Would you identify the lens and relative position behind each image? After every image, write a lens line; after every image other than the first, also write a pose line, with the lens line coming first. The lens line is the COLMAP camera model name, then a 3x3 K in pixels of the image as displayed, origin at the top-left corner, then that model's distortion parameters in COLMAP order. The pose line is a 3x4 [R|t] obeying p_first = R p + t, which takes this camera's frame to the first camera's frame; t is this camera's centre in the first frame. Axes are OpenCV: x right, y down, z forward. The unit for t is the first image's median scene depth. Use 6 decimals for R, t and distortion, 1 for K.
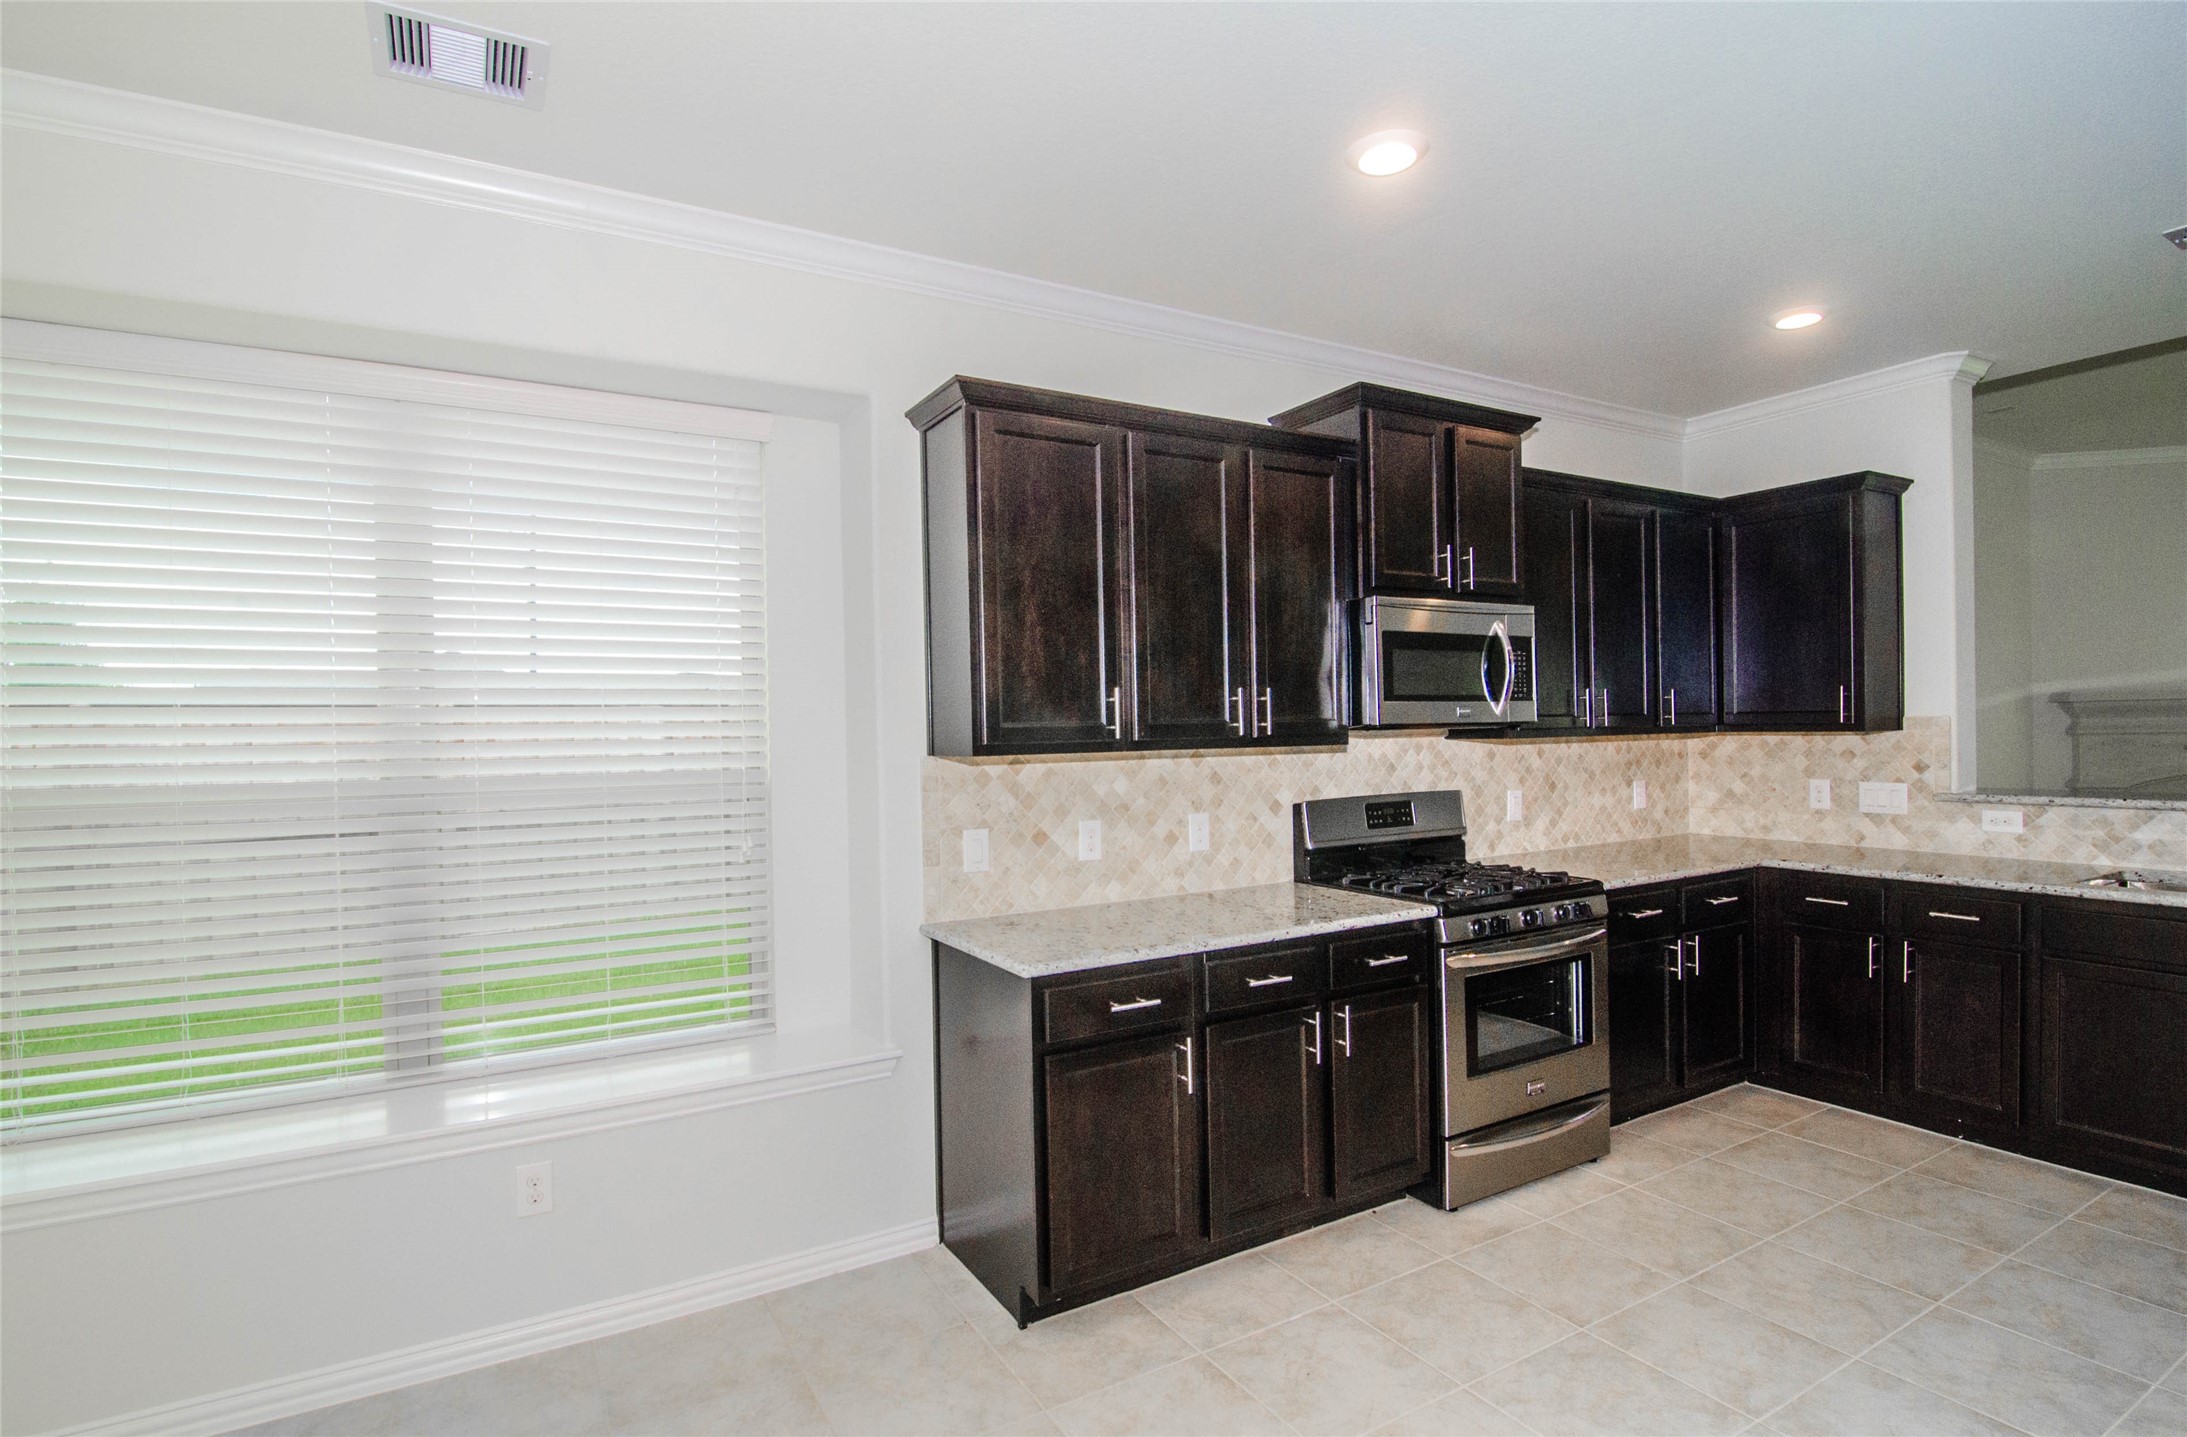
lens RADIAL K [[1083.2, 0, 1088.4], [0, 1083.2, 731.6], [0, 0, 1]] dist [-0.002479, -0.000209]
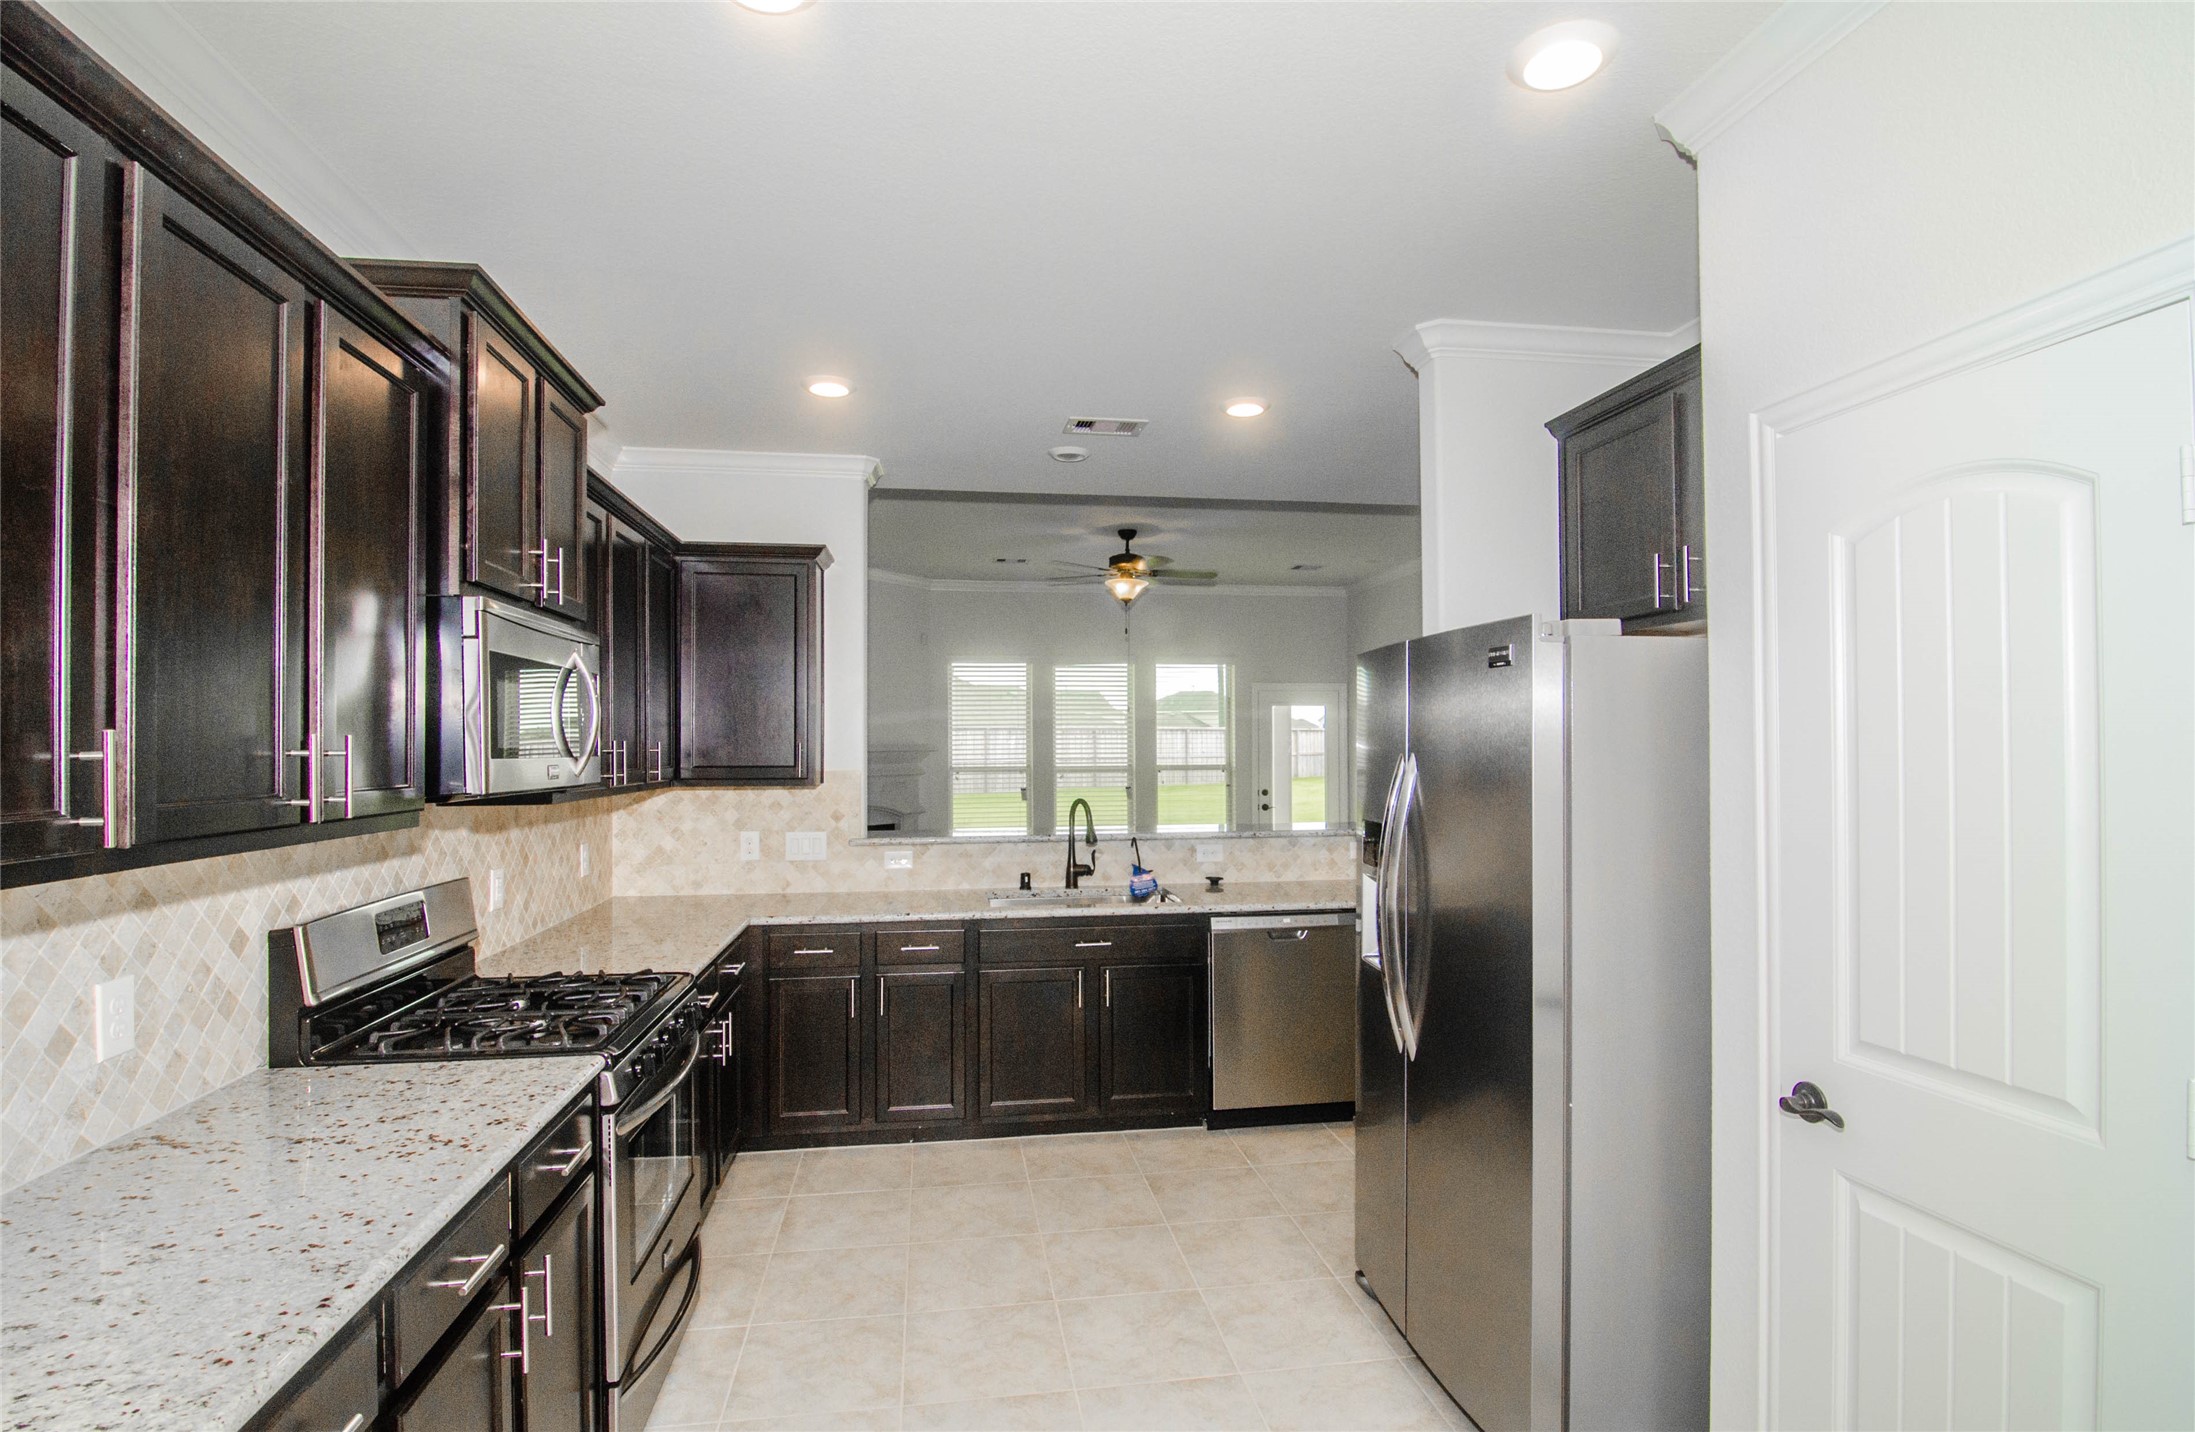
lens RADIAL K [[1070.4, 0, 1091.7], [0, 1070.4, 729.9], [0, 0, 1]] dist [-0.001457, -0.001825]
pose [[0.369355, 0.031150, 0.928766, -0.177805], [0.002560, 0.999400, -0.034537, -0.019262], [-0.929285, 0.015134, 0.369053, 0.378528]]
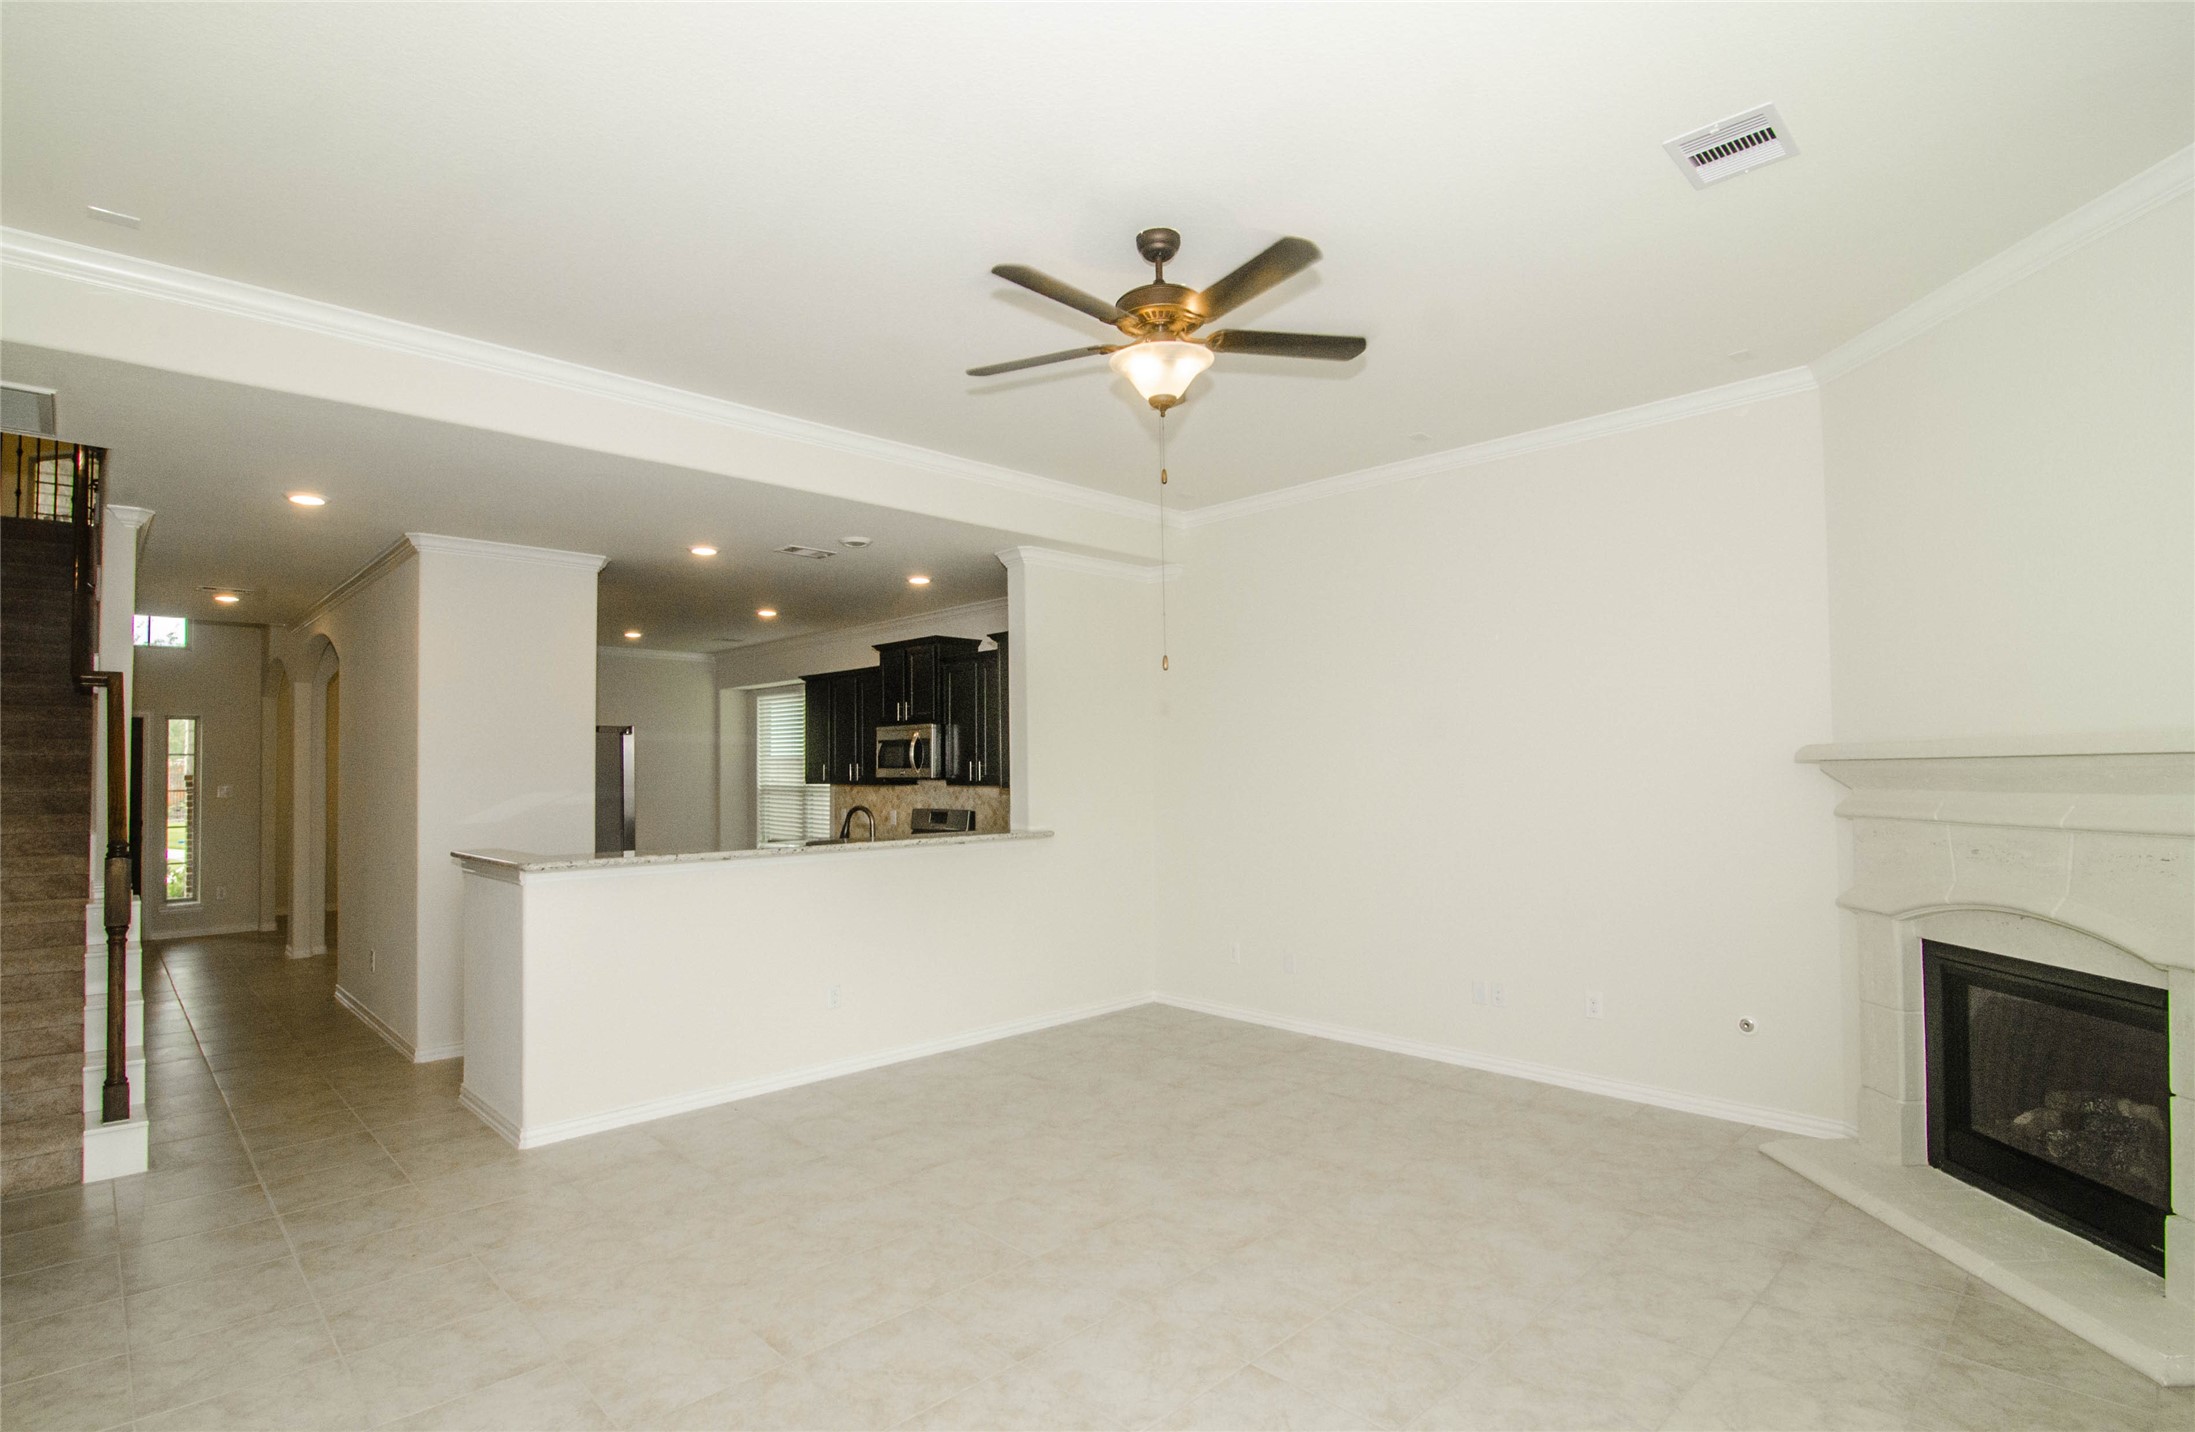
lens RADIAL K [[1070.4, 0, 1099.3], [0, 1070.4, 730.4], [0, 0, 1]] dist [-0.001457, -0.001825]
pose [[0.241309, -0.013445, -0.970355, 2.509176], [0.007599, 0.999900, -0.011964, -0.073819], [0.970418, -0.004487, 0.241387, 0.807484]]
